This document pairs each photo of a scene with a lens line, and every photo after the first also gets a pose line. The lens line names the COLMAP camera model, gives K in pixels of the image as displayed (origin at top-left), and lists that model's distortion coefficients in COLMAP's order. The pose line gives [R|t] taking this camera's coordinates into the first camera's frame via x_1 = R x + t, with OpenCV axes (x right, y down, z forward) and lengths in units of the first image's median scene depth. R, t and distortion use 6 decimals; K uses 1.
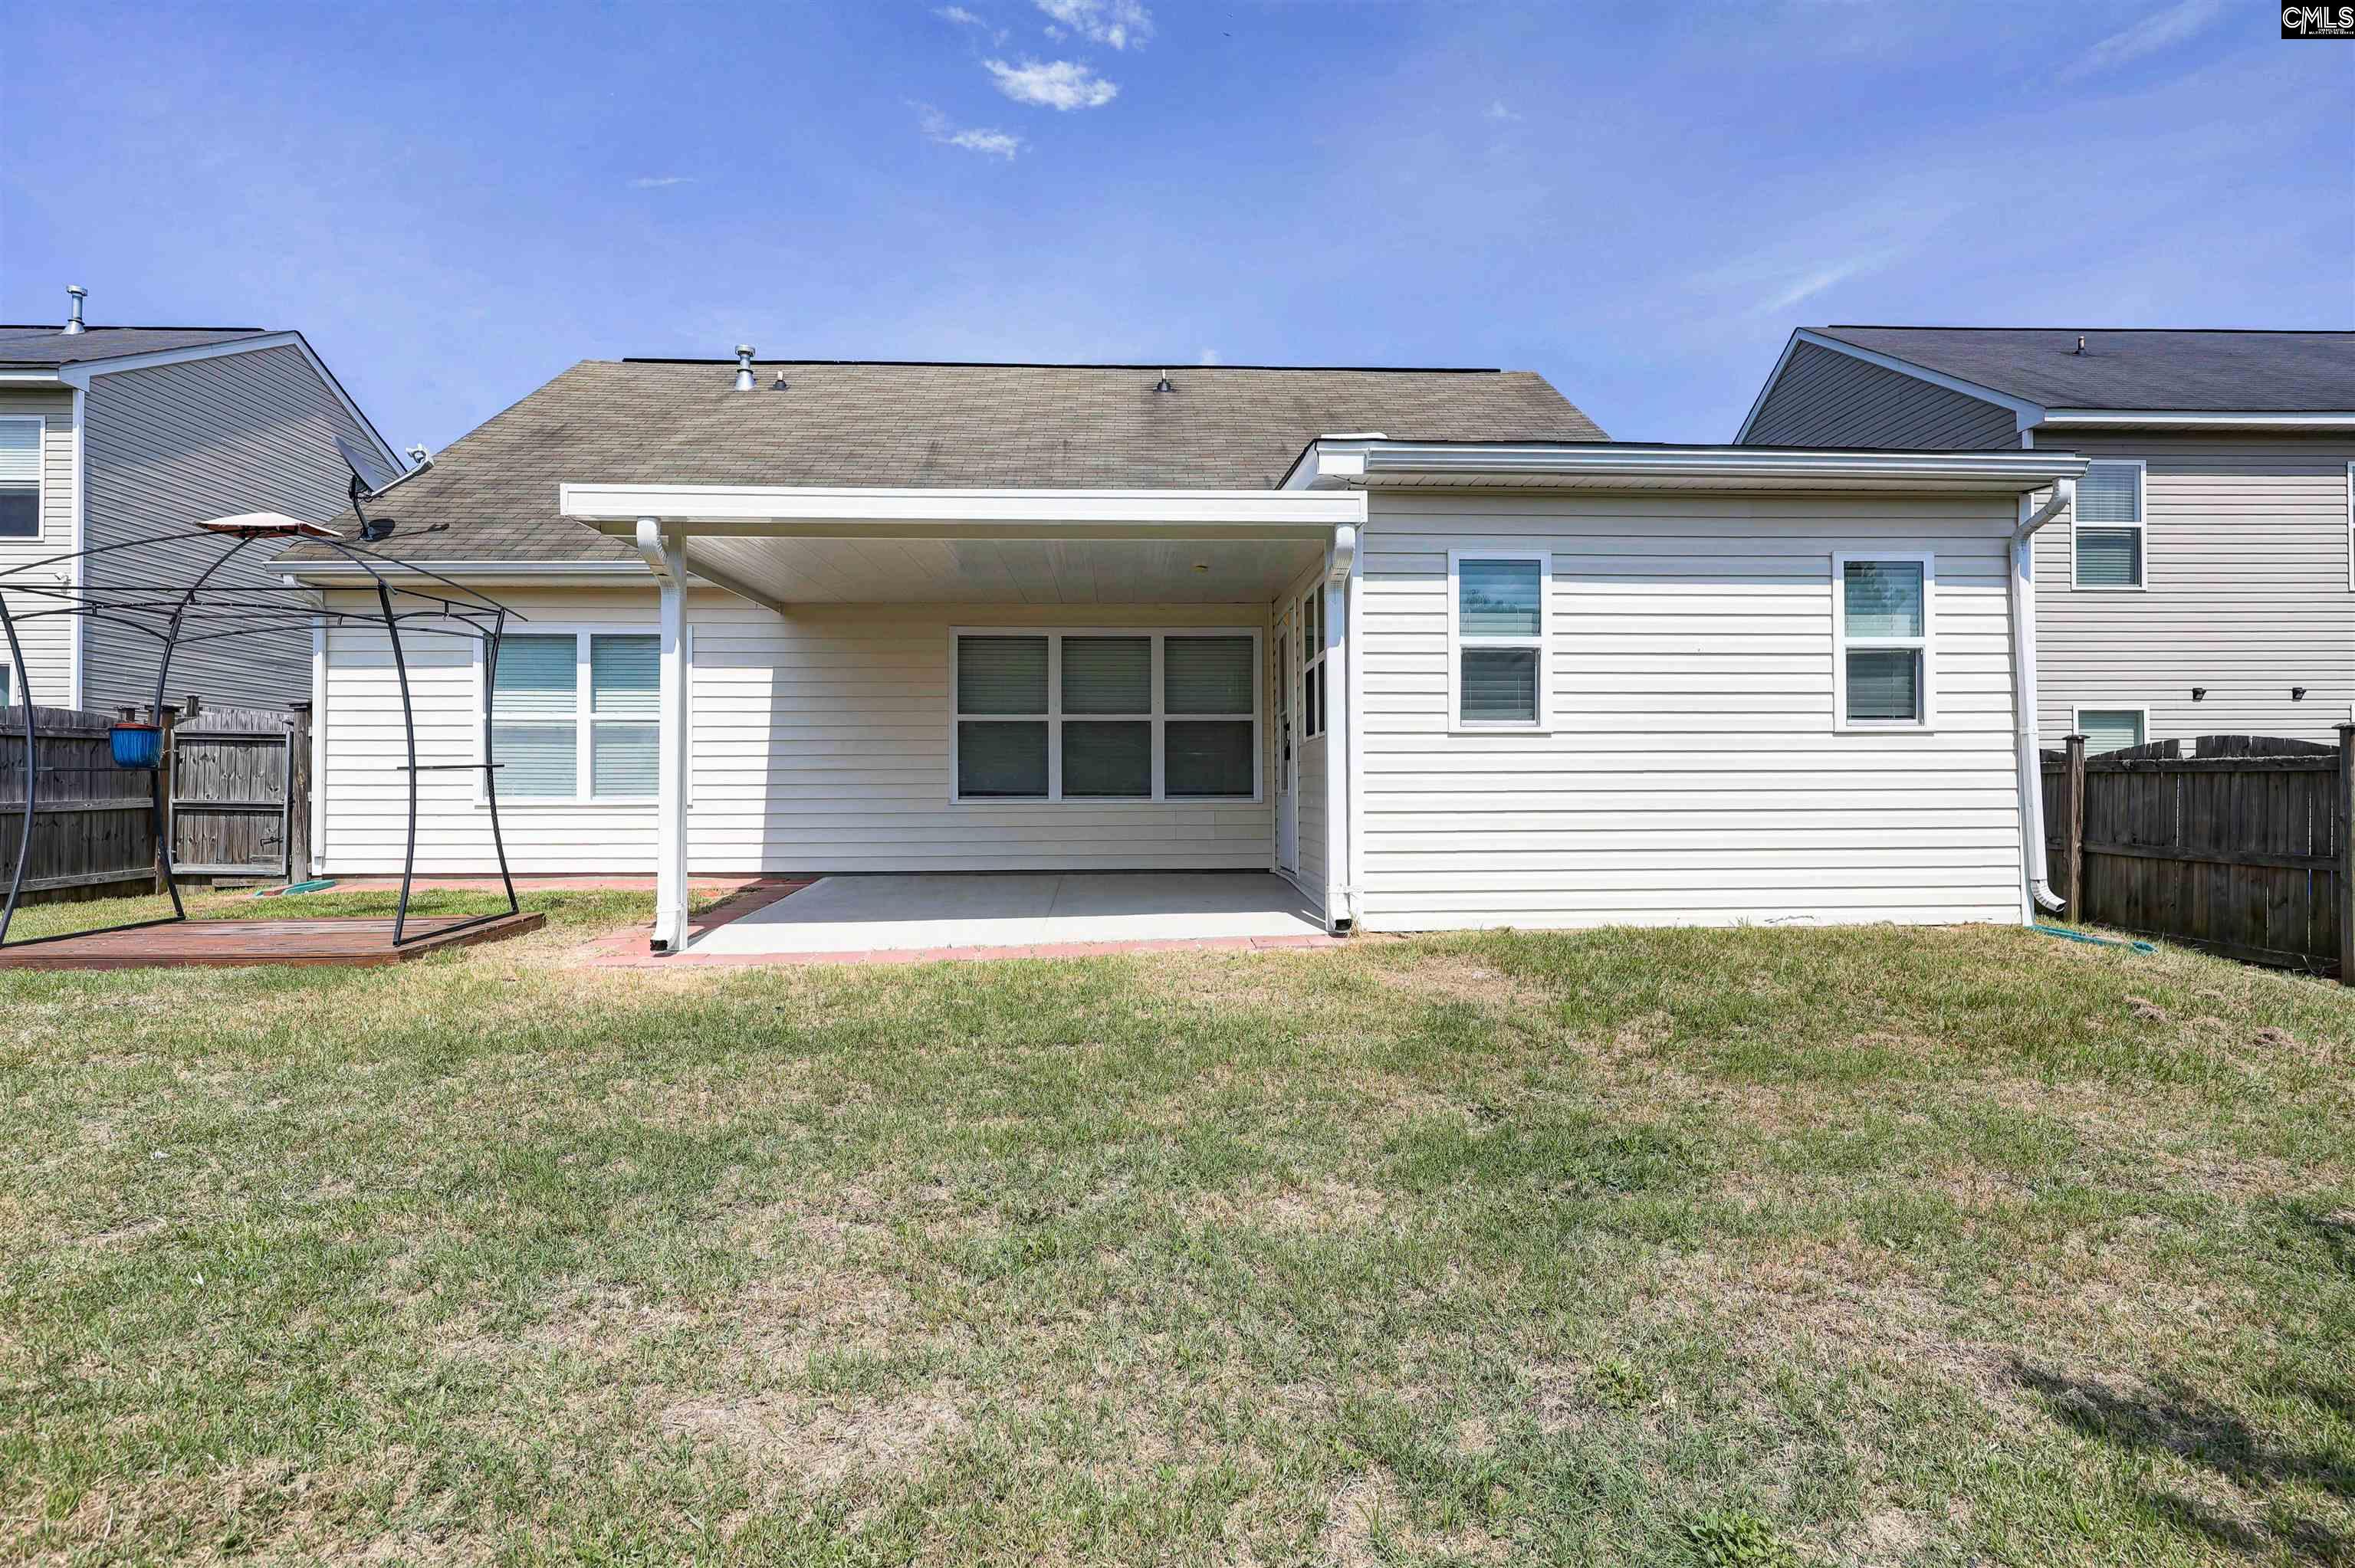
lens RADIAL K [[1207.1, 0, 1177.5], [0, 1207.1, 784.0], [0, 0, 1]] dist [0.001467, 0.000186]
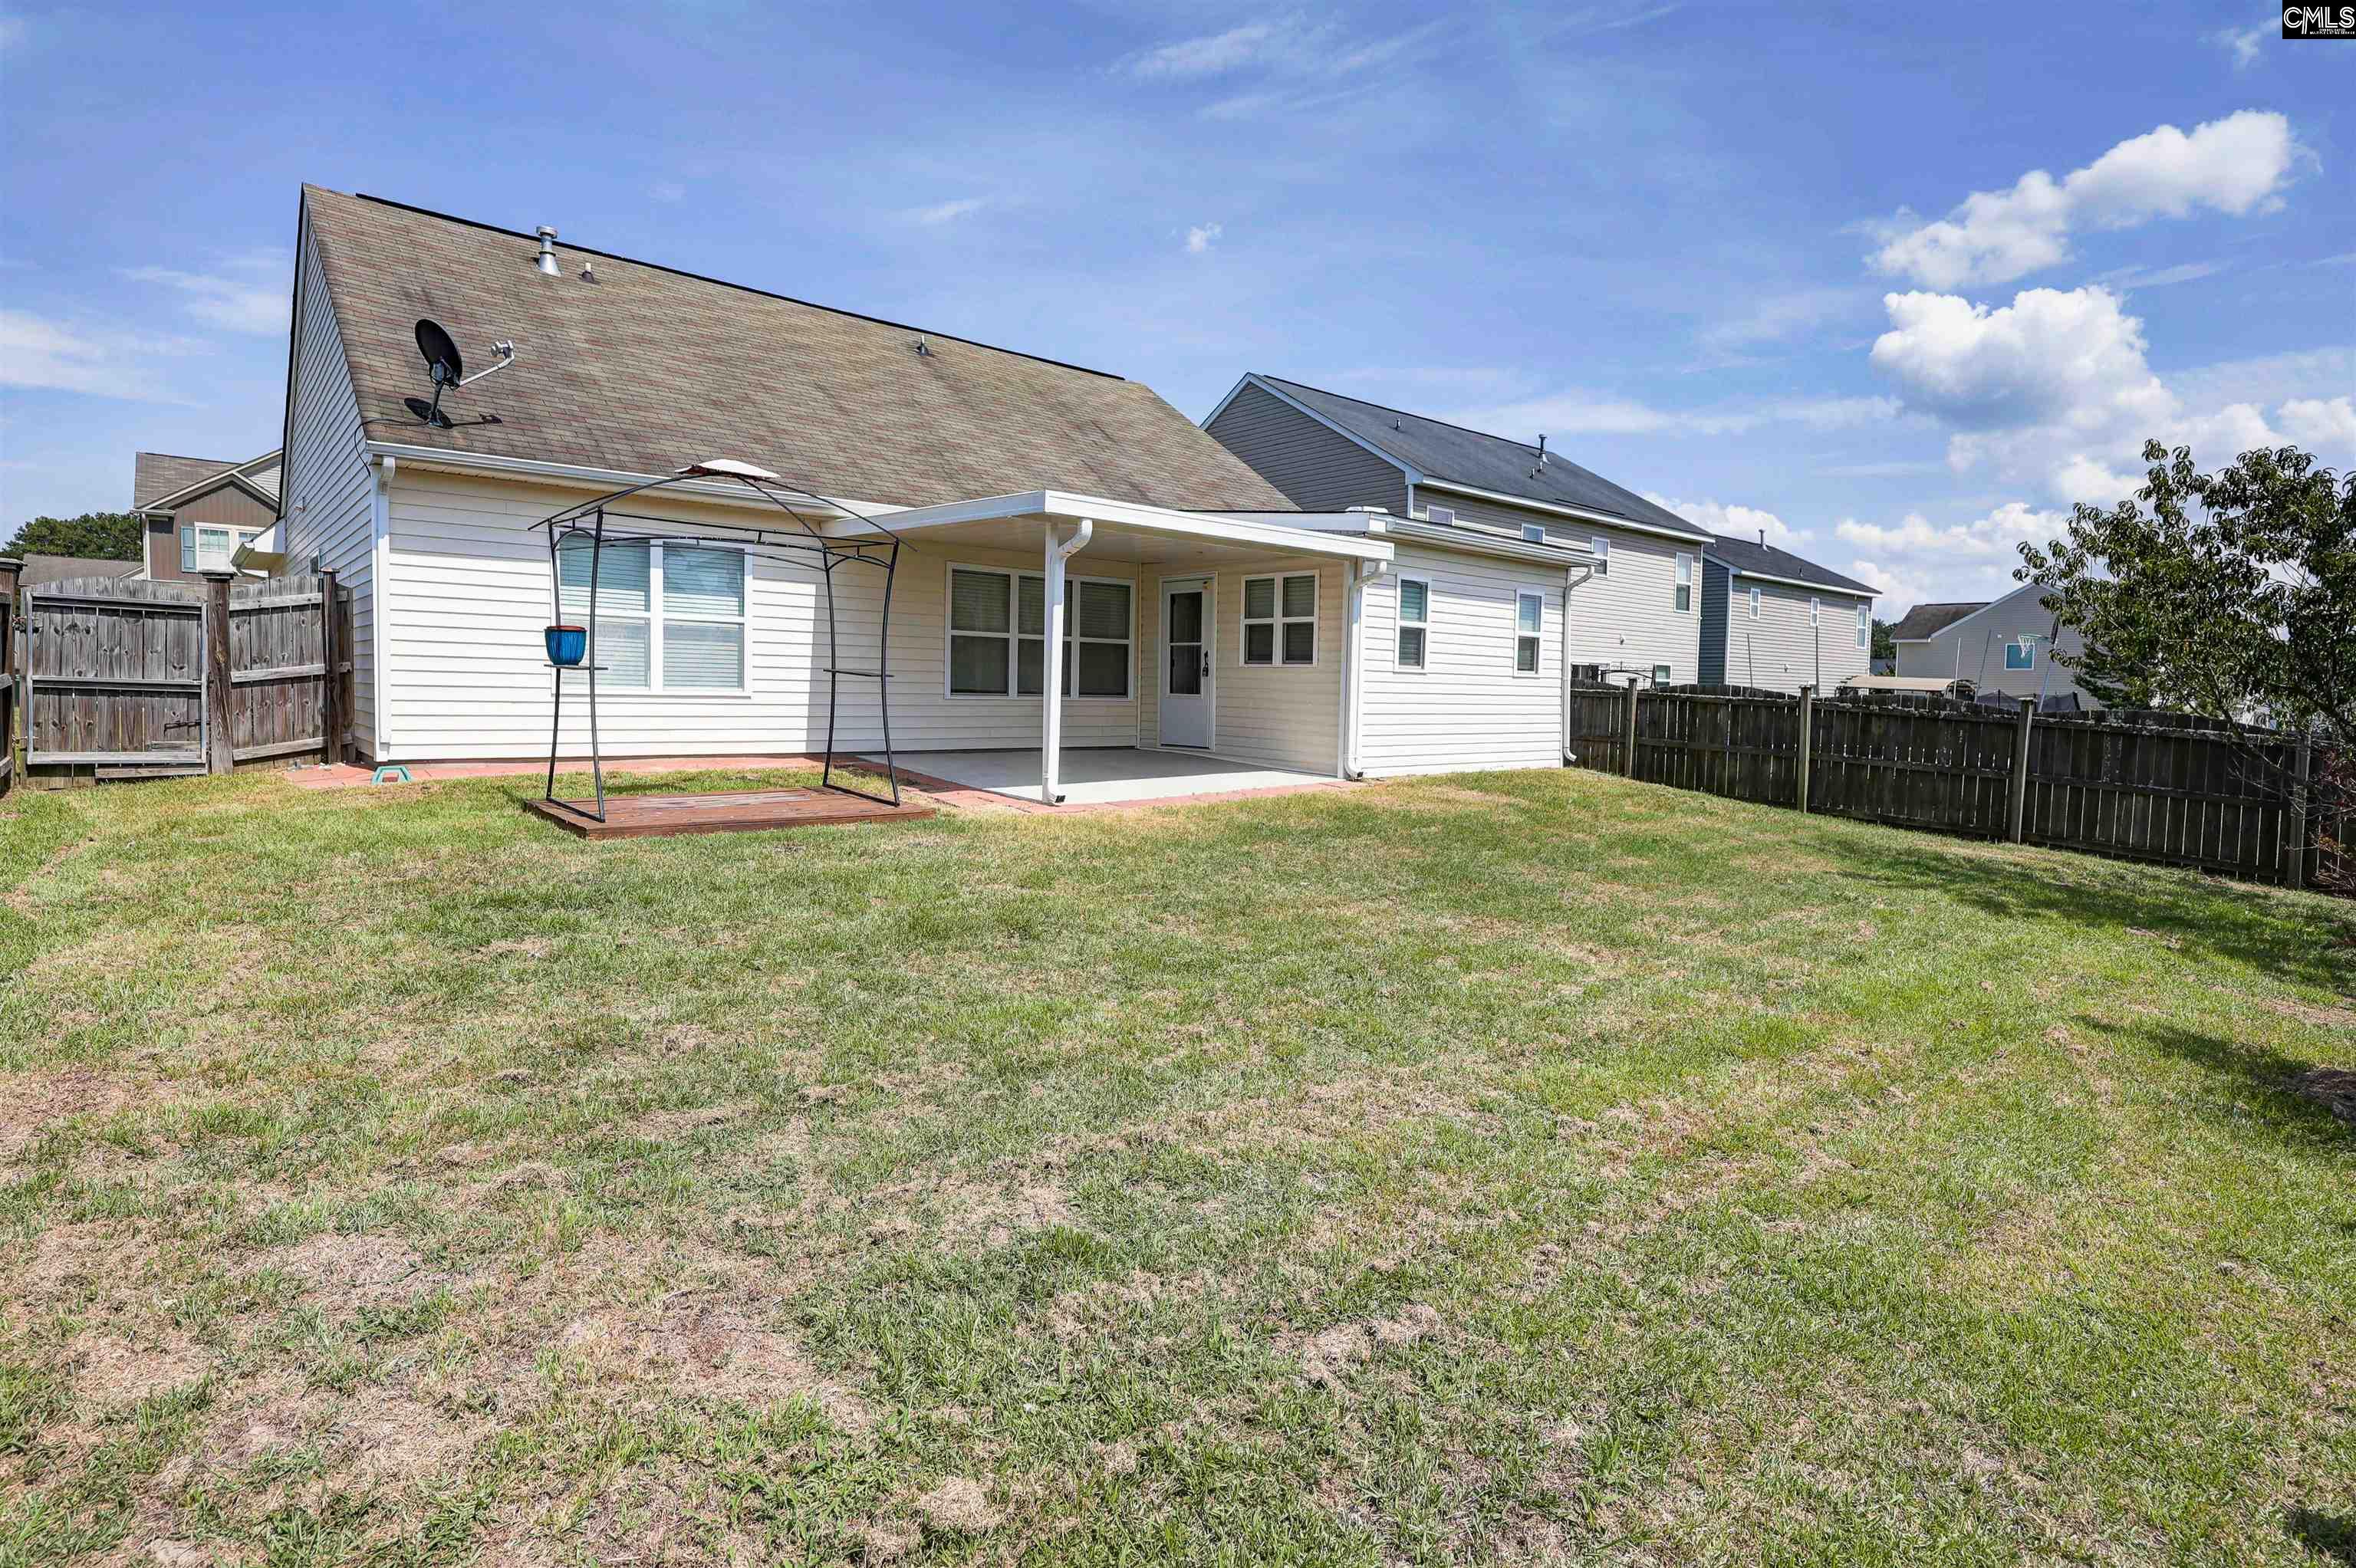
lens RADIAL K [[1186.3, 0, 1182.8], [0, 1186.3, 740.4], [0, 0, 1]] dist [0.003061, 0.000333]
pose [[0.782316, -0.005710, 0.622856, -0.801221], [-0.033423, 0.998133, 0.051130, -0.013022], [-0.621985, -0.060817, 0.780664, -0.165200]]
